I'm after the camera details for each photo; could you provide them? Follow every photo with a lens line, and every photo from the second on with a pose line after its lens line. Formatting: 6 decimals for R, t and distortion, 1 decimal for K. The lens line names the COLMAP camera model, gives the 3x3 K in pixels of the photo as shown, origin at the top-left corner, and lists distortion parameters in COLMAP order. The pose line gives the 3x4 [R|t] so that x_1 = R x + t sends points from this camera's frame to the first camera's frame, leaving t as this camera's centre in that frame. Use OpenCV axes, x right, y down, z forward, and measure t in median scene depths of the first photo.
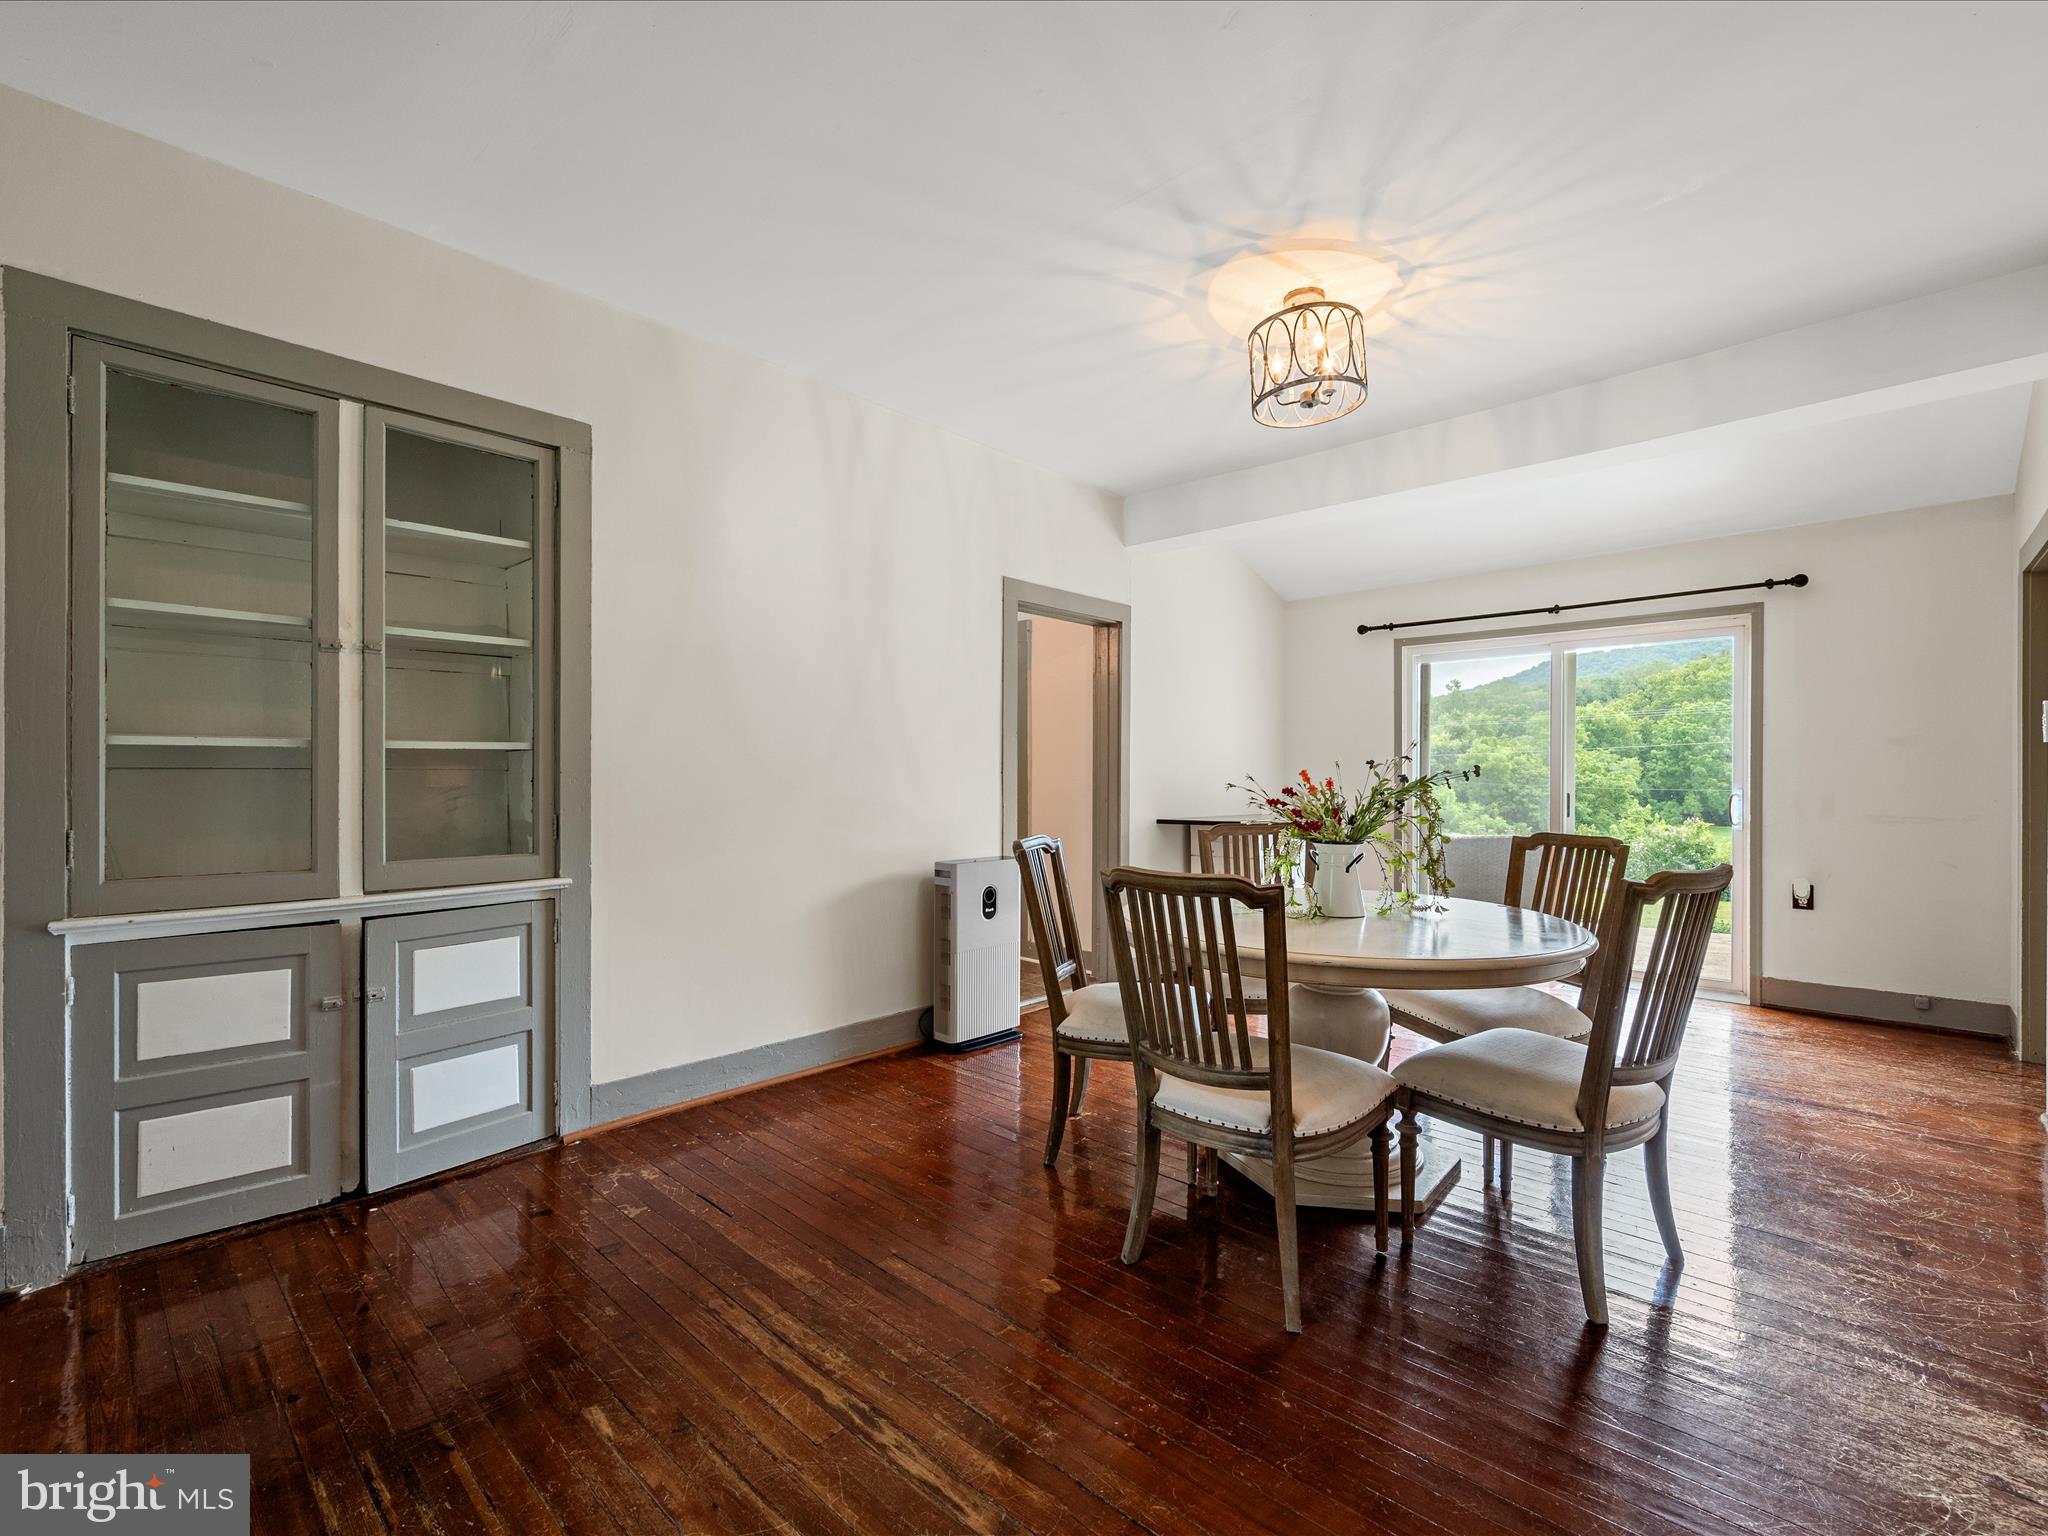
lens RADIAL K [[912.1, 0, 1036.0], [0, 912.1, 783.4], [0, 0, 1]] dist [-0.001465, -0.000496]
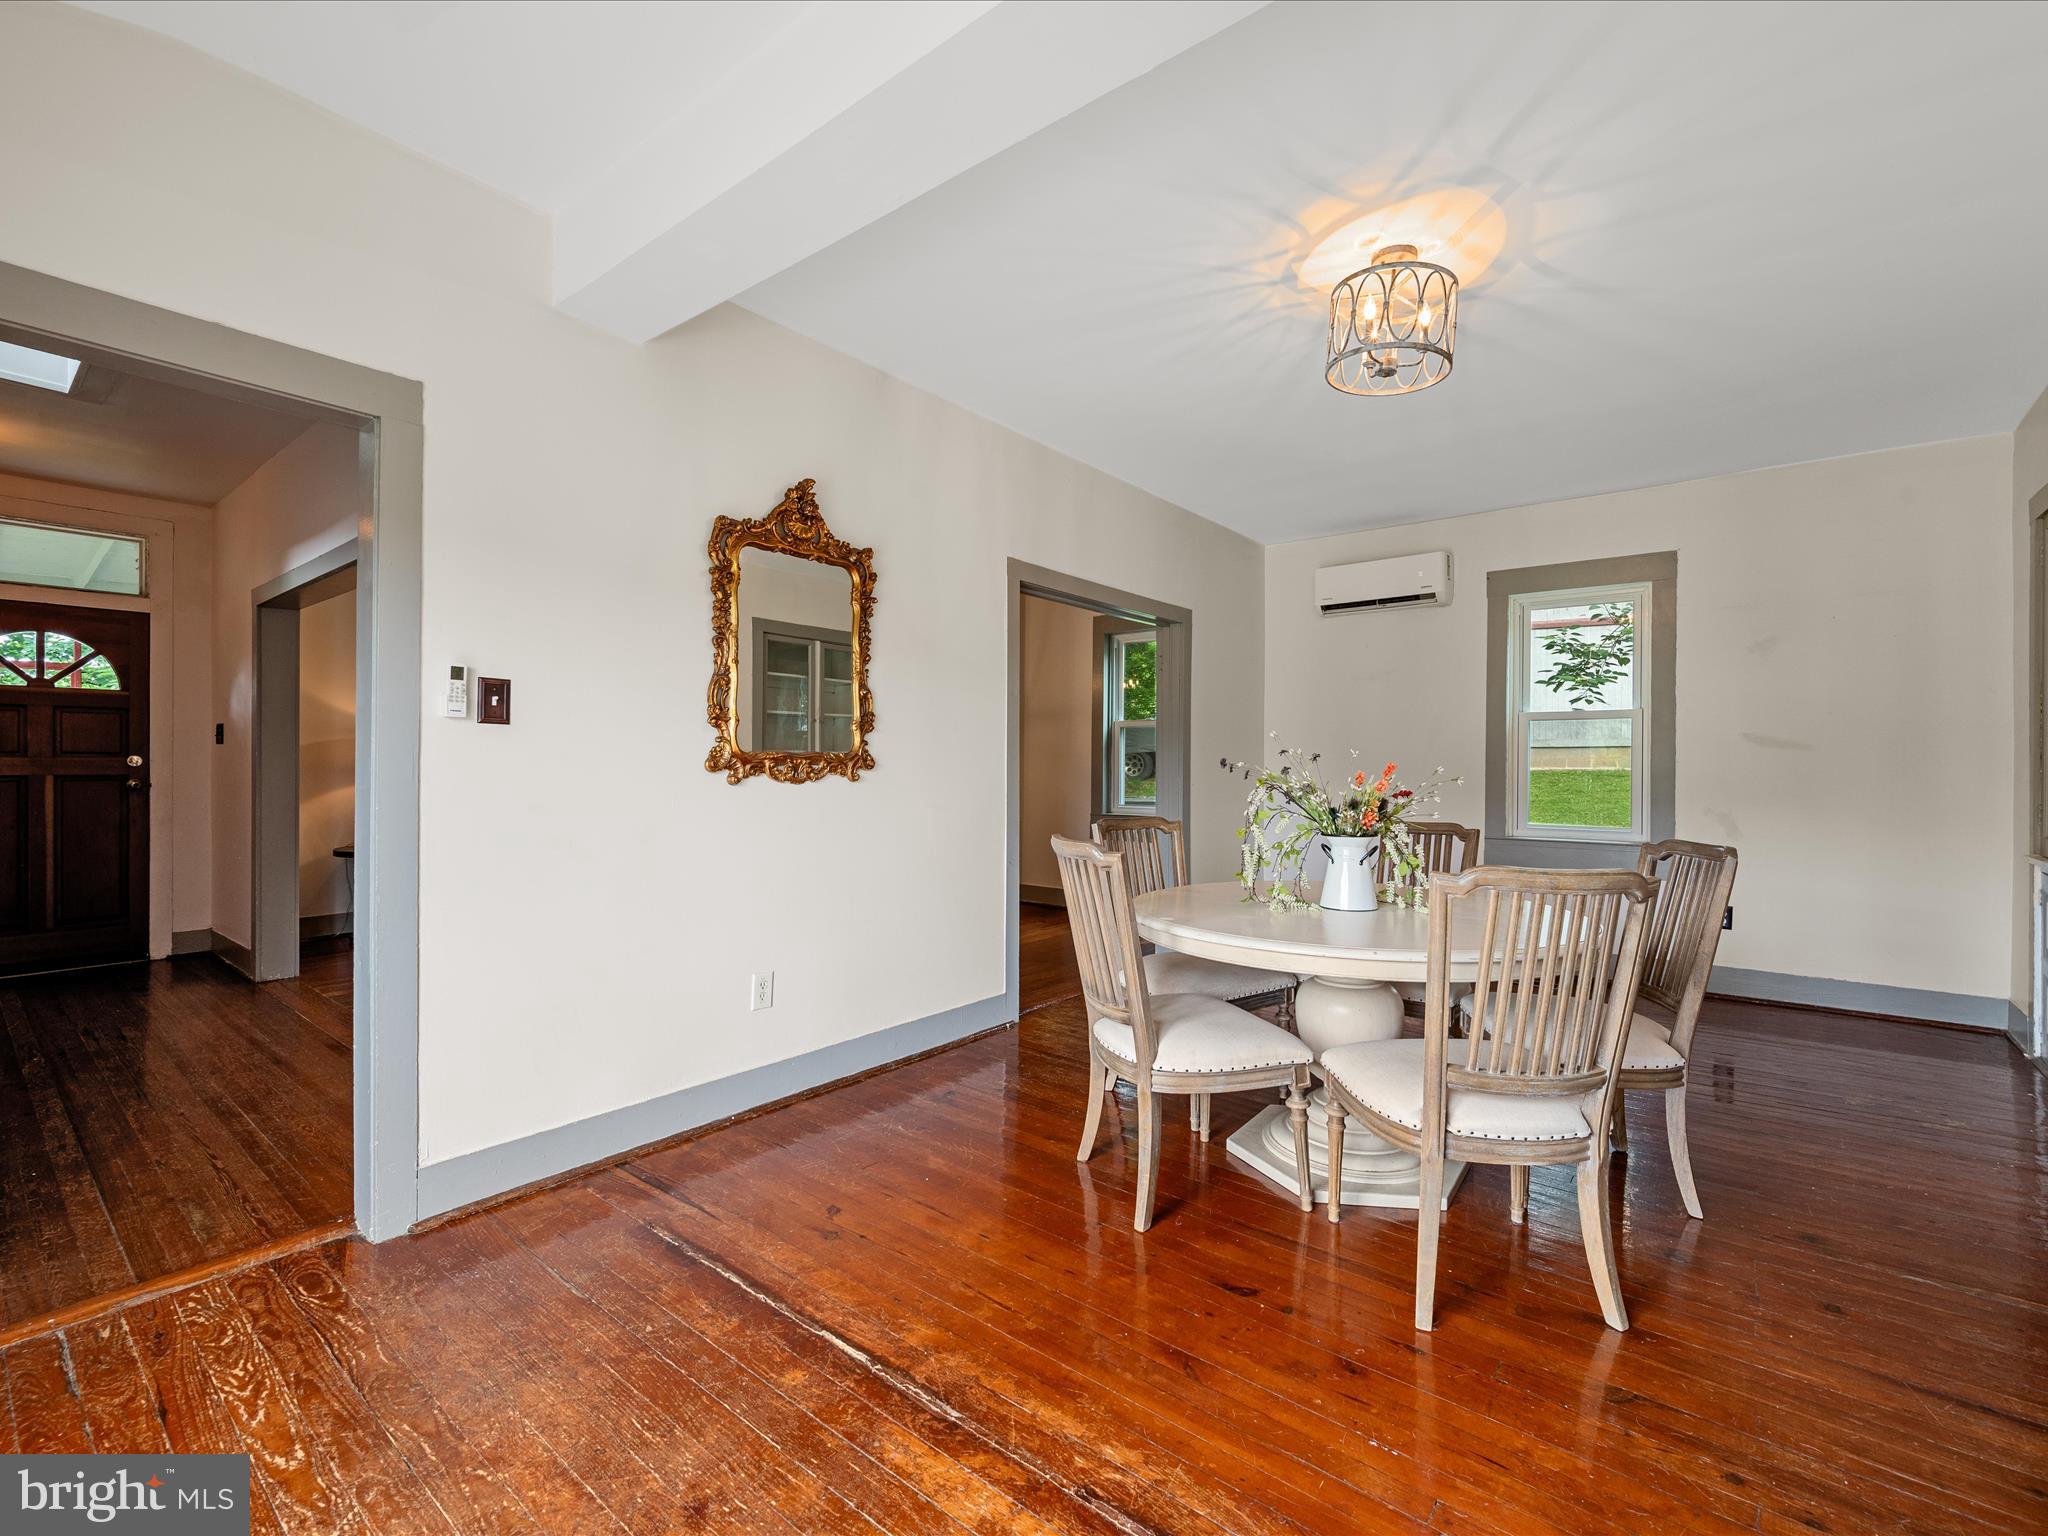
lens RADIAL K [[912.1, 0, 1034.8], [0, 912.1, 763.5], [0, 0, 1]] dist [-0.001465, -0.000496]
pose [[-0.997024, -0.007393, -0.076742, 0.734707], [-0.008134, 0.999923, 0.009337, -0.019544], [0.076667, 0.009934, -0.997007, 1.922653]]
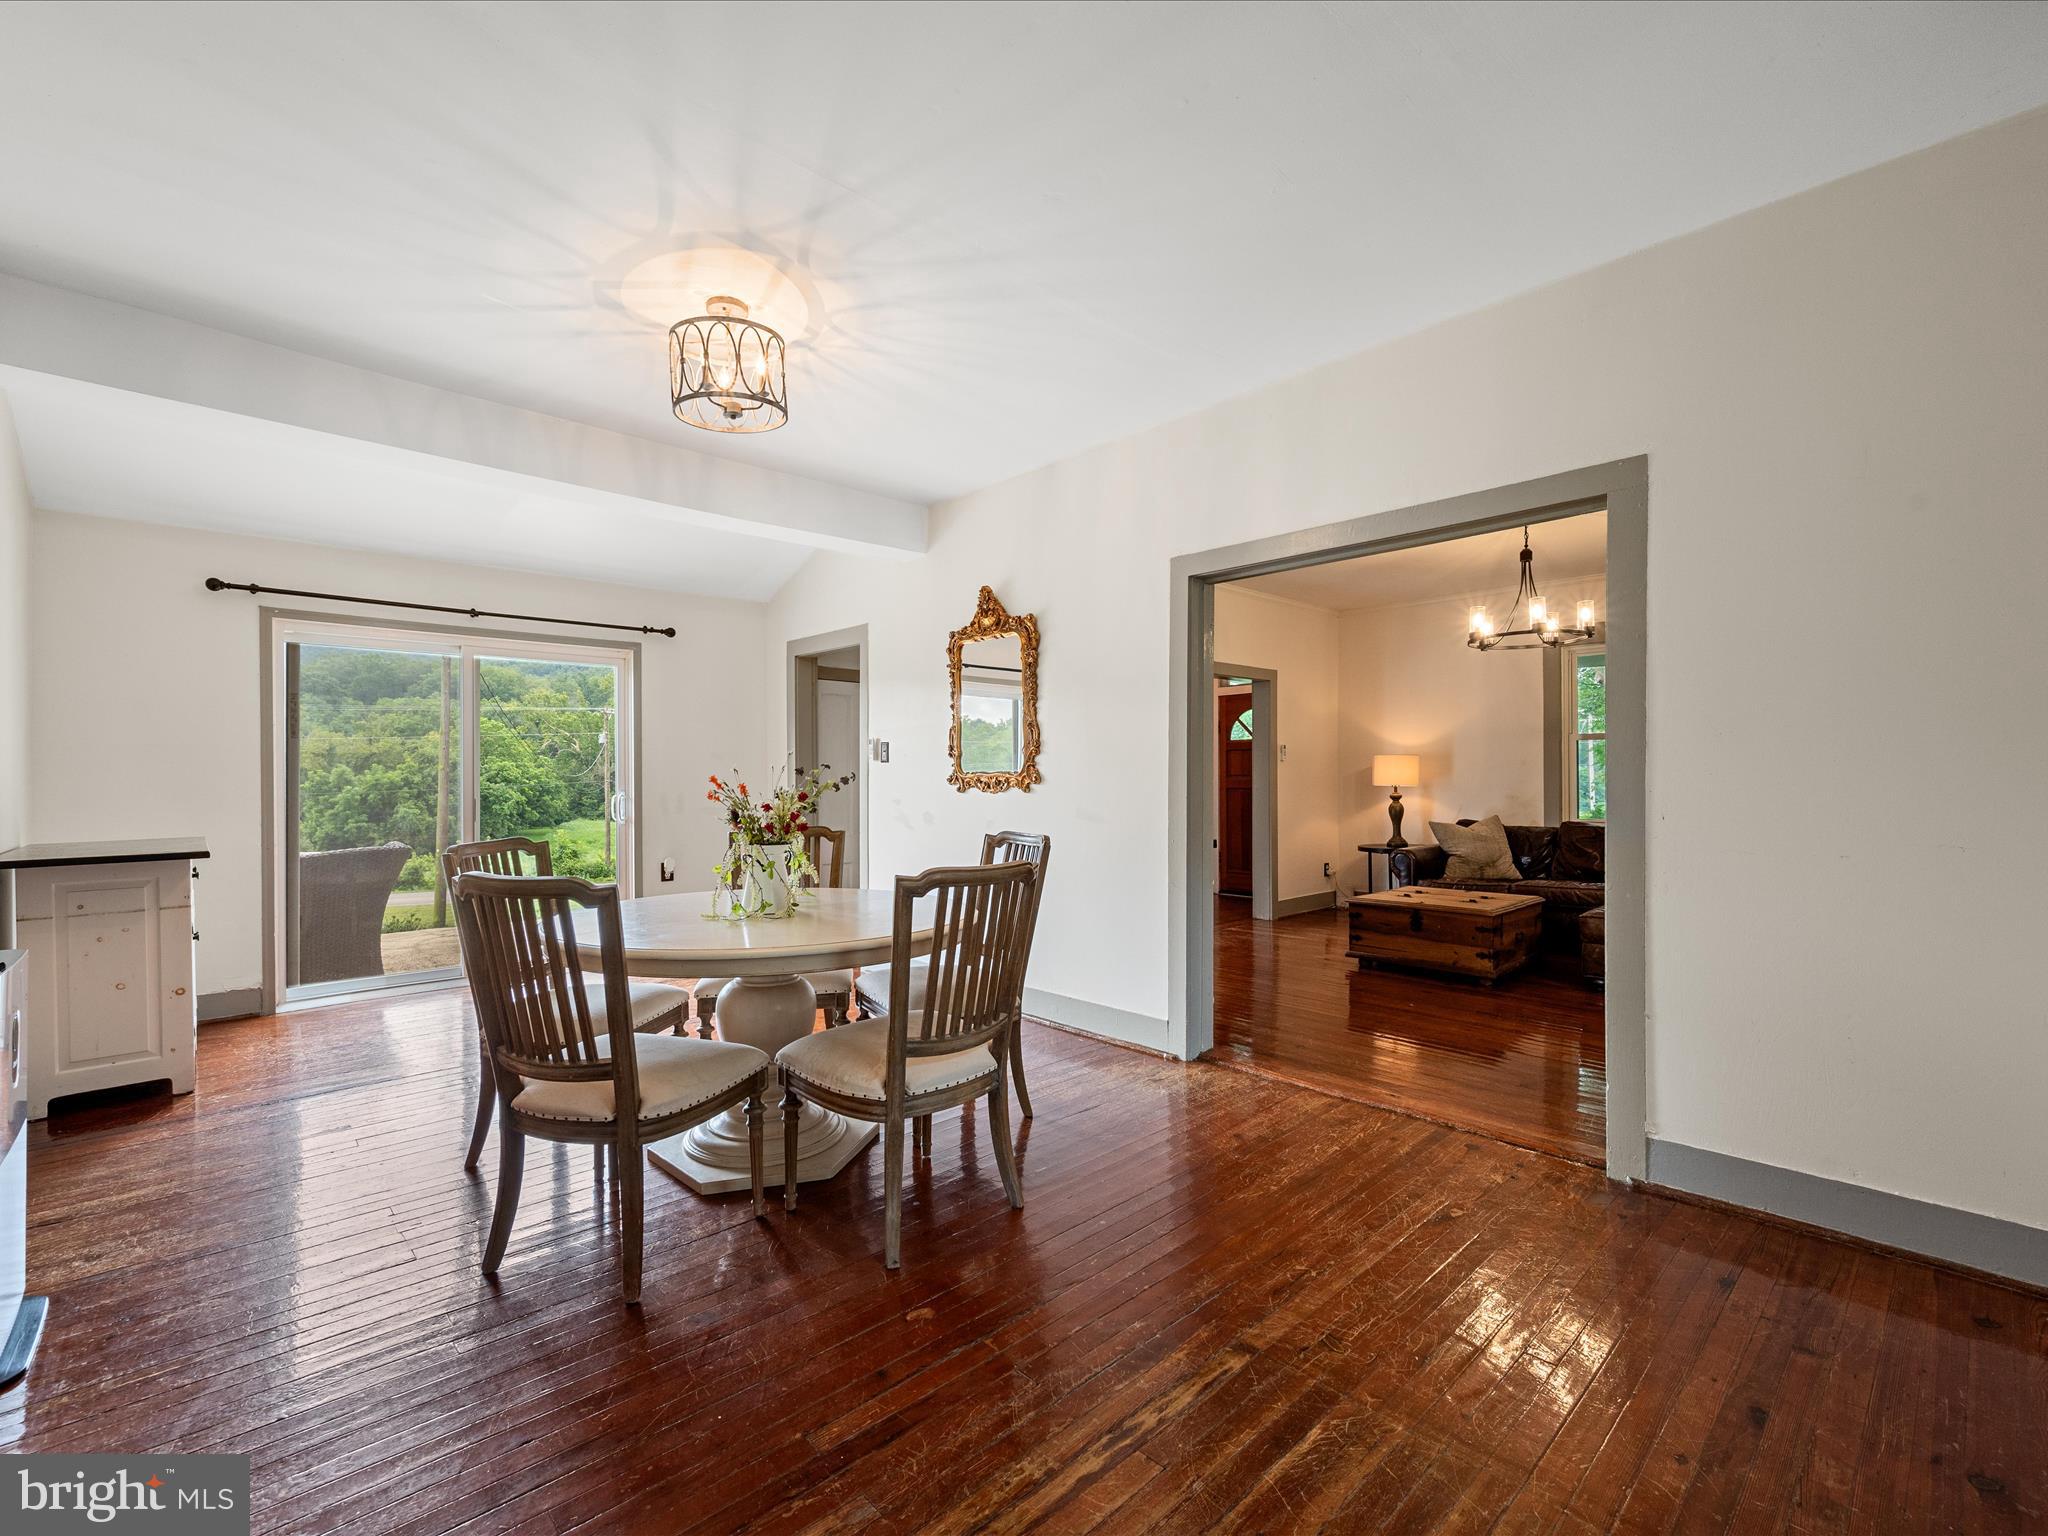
lens RADIAL K [[912.1, 0, 1022.9], [0, 912.1, 783.3], [0, 0, 1]] dist [-0.001465, -0.000496]
pose [[0.072985, -0.006561, 0.997311, -0.694073], [0.010735, 0.999926, 0.005793, -0.008564], [-0.997275, 0.010284, 0.073050, 0.610051]]
